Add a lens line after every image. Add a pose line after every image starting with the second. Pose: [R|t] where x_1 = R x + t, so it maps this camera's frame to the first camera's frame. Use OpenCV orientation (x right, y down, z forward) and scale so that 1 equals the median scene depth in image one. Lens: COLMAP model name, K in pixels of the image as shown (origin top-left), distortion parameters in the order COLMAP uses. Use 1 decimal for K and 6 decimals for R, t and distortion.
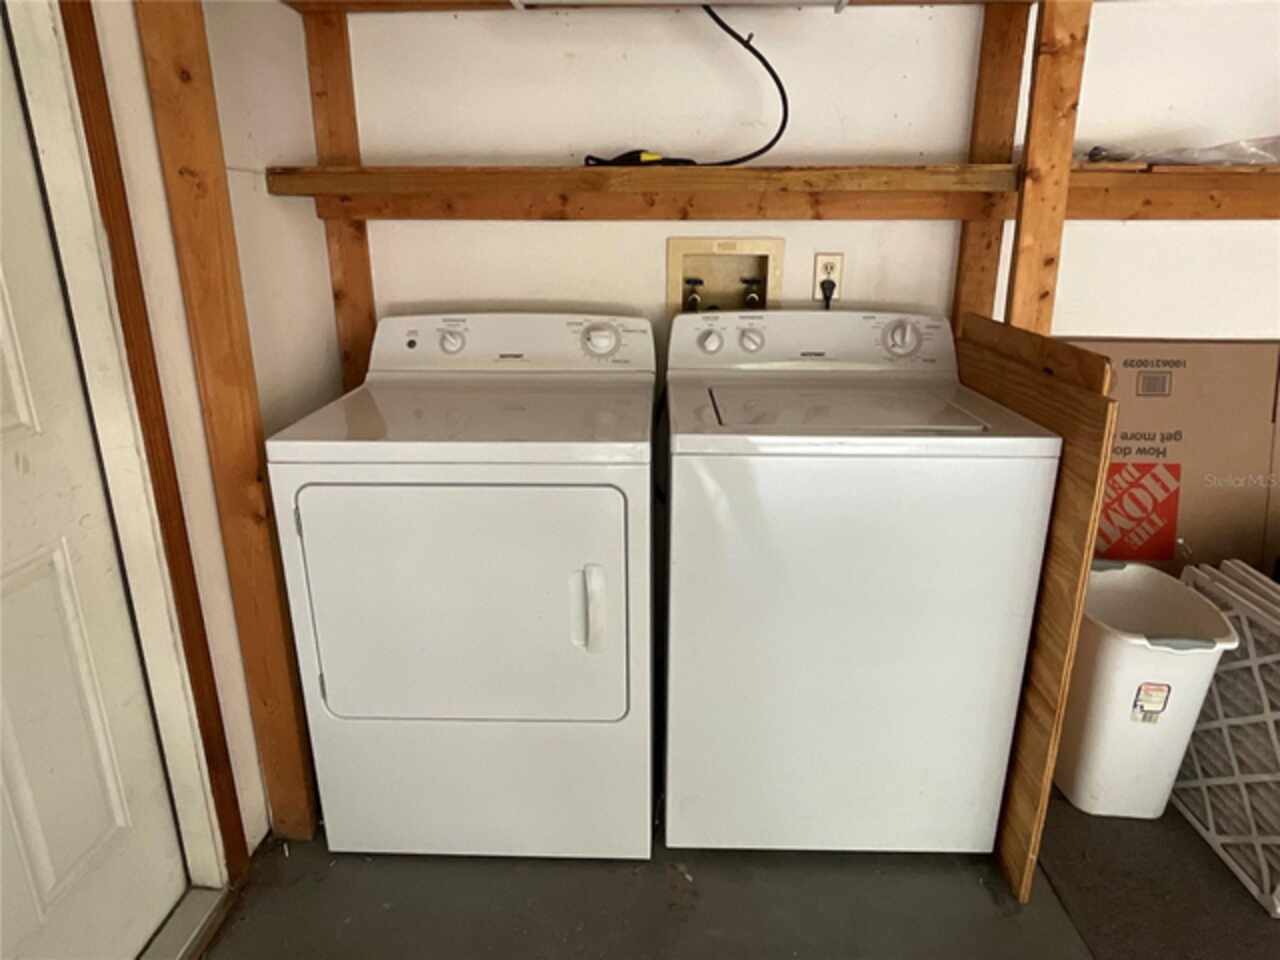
lens RADIAL K [[805.5, 0, 637.5], [0, 805.5, 478.1], [0, 0, 1]] dist [0.009145, 0.000917]
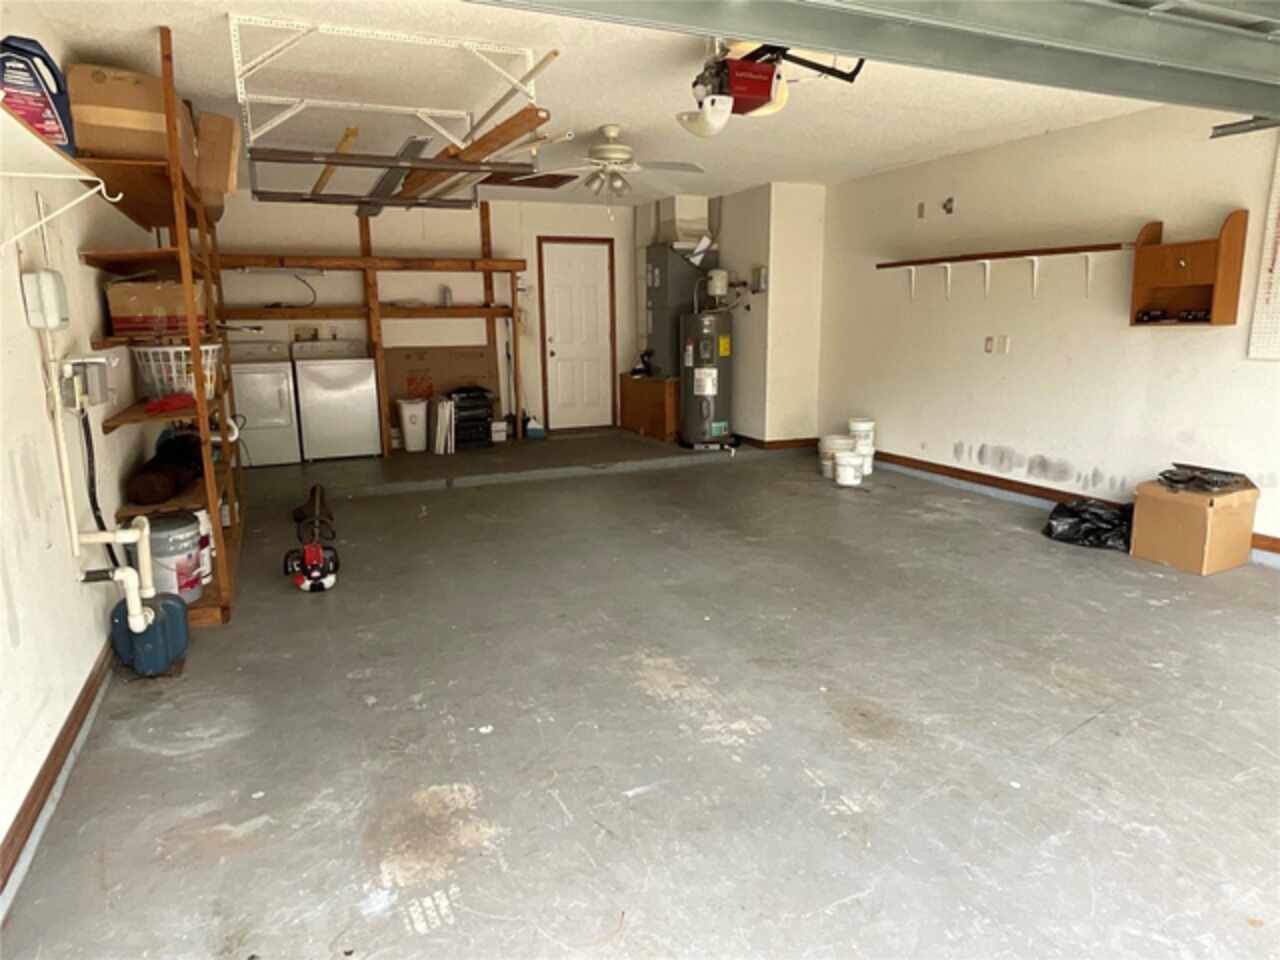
lens RADIAL K [[805.5, 0, 640.1], [0, 805.5, 481.9], [0, 0, 1]] dist [0.009145, 0.000917]
pose [[0.899480, -0.094237, 0.426679, -0.180818], [0.140541, 0.986975, -0.078290, 1.045443], [-0.413744, 0.130386, 0.901008, -3.260135]]
